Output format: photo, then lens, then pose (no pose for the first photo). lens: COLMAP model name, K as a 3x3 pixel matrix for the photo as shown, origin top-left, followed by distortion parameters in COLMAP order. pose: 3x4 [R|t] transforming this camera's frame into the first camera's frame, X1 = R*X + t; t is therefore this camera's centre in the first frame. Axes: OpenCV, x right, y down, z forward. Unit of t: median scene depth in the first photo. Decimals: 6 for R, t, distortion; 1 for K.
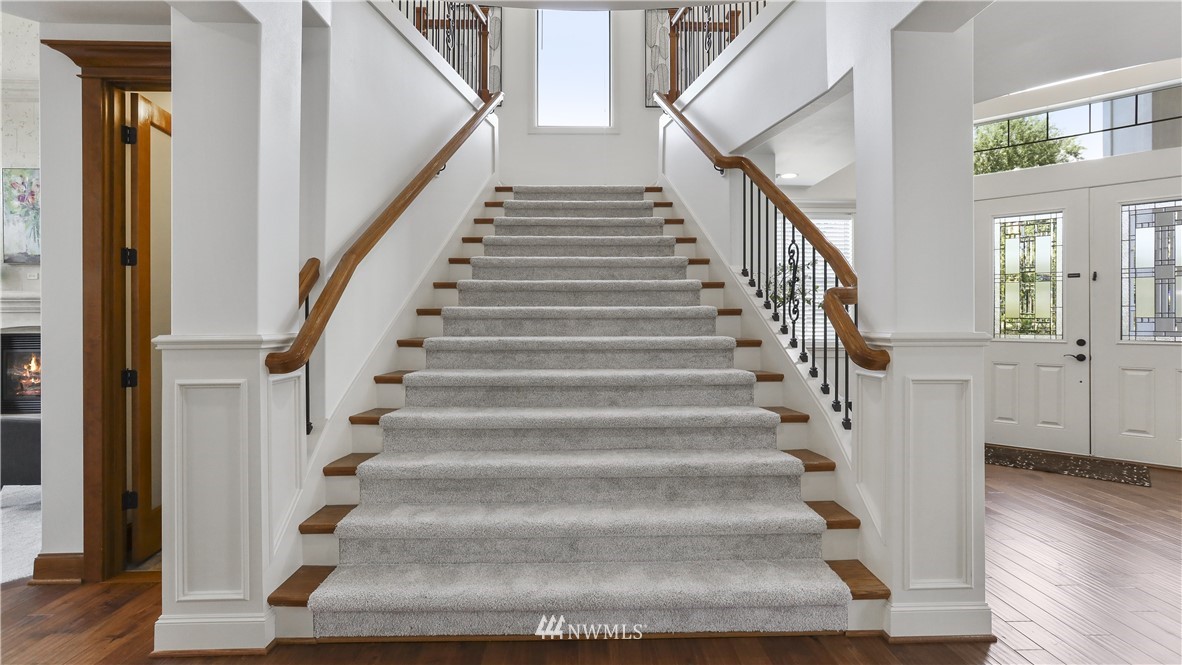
lens RADIAL K [[571.6, 0, 590.0], [0, 571.6, 327.2], [0, 0, 1]] dist [-0.057872, 0.026031]
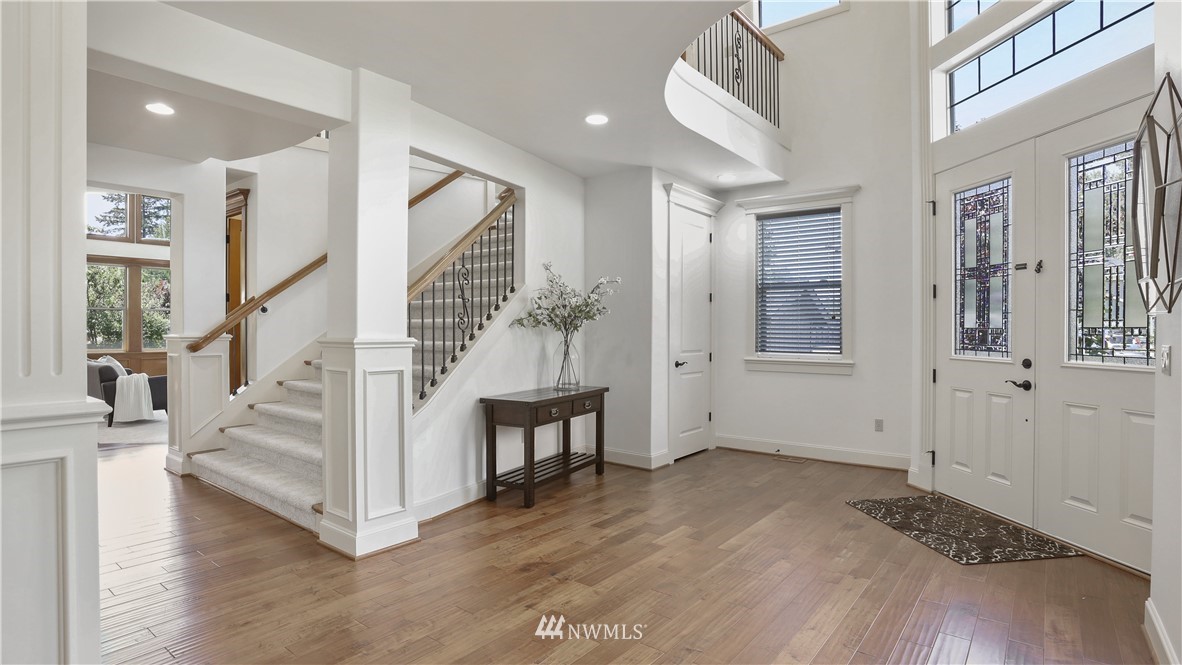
lens RADIAL K [[571.6, 0, 590.0], [0, 571.6, 327.2], [0, 0, 1]] dist [-0.057872, 0.026031]
pose [[0.765048, -0.005044, -0.643954, 0.917157], [-0.008468, 0.999804, -0.017891, -0.000458], [0.643918, 0.019140, 0.764855, 0.120556]]
